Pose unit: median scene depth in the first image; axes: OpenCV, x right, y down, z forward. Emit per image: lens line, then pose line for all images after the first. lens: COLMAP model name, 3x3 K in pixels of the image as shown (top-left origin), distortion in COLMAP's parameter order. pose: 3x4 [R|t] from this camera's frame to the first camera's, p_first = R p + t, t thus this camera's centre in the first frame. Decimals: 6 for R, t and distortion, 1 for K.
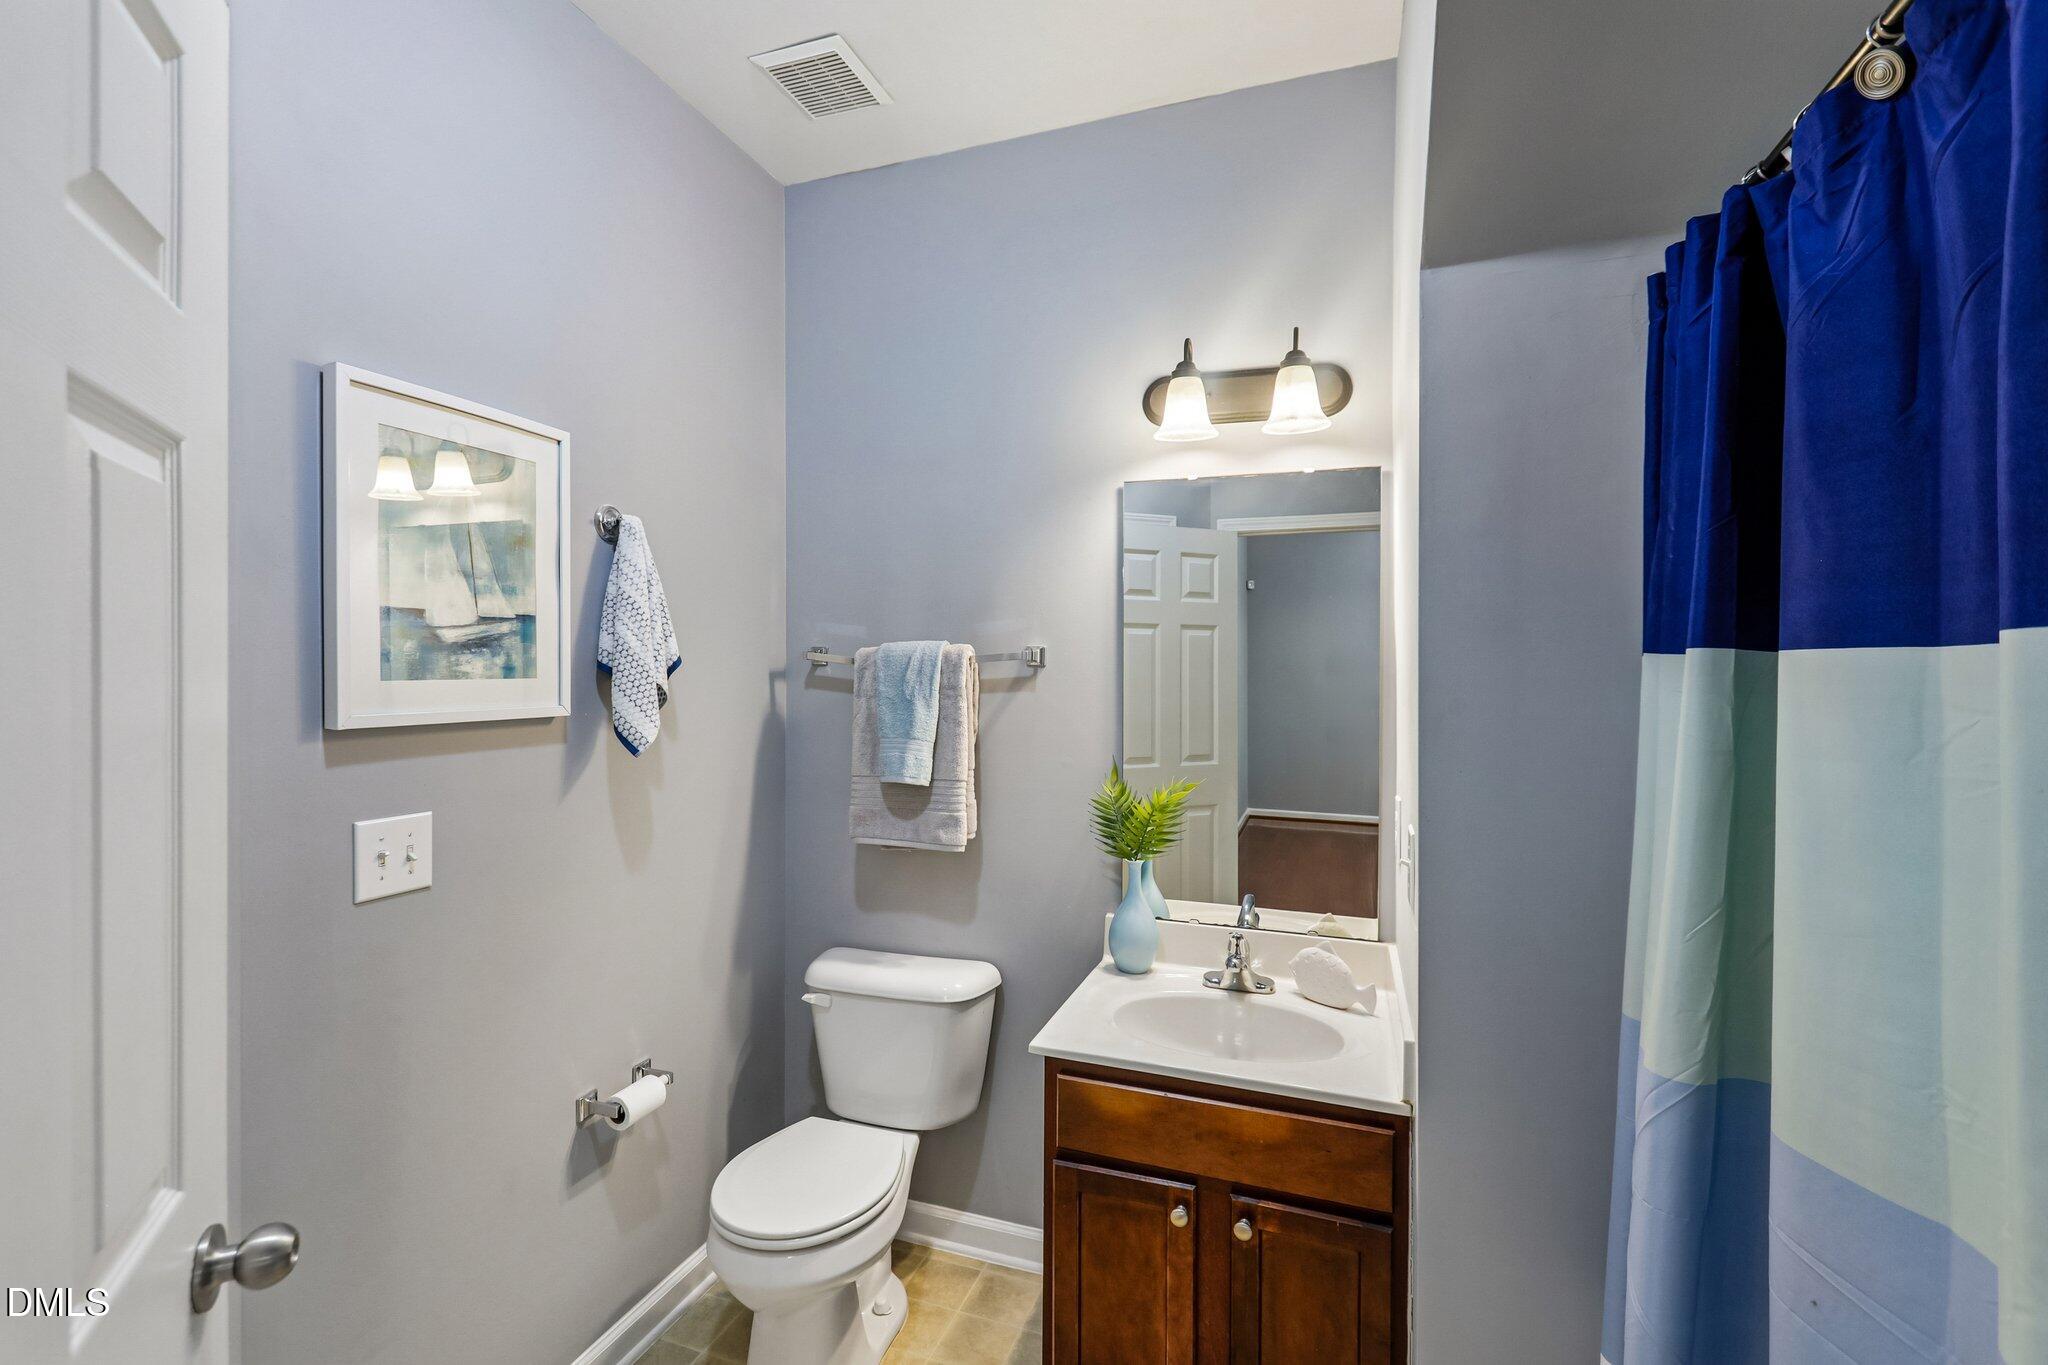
lens RADIAL K [[912.5, 0, 1023.9], [0, 912.5, 681.5], [0, 0, 1]] dist [-0.014006, -0.000887]
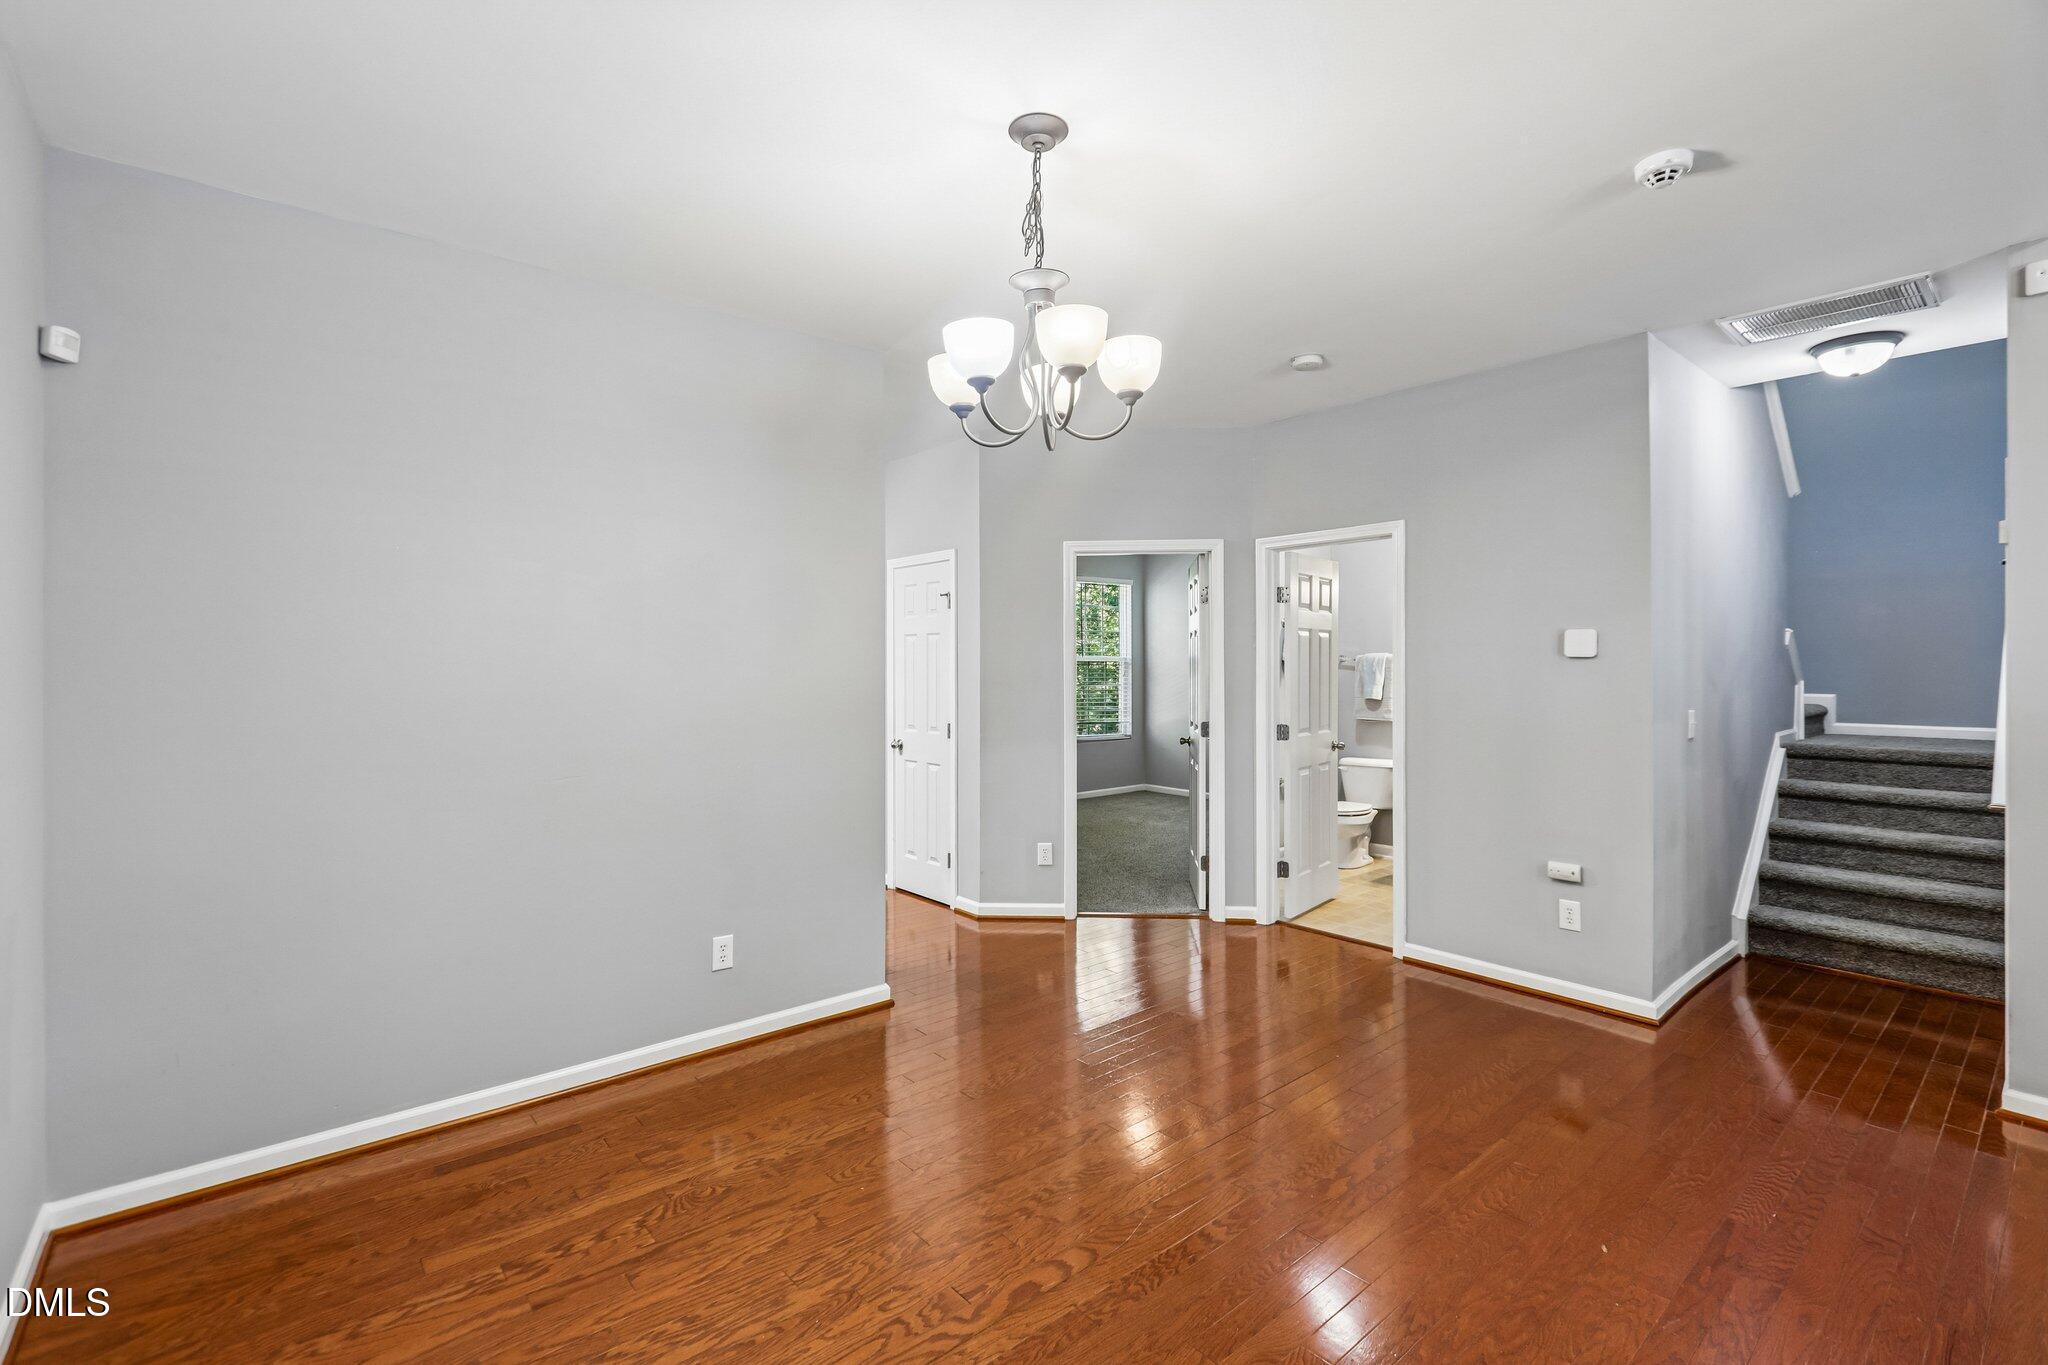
lens RADIAL K [[912.5, 0, 1017.2], [0, 912.5, 673.9], [0, 0, 1]] dist [-0.014006, -0.000887]
pose [[0.865411, -0.003322, -0.501052, 0.369877], [0.000481, 0.999983, -0.005799, 0.042778], [0.501063, 0.004777, 0.865398, -2.260443]]
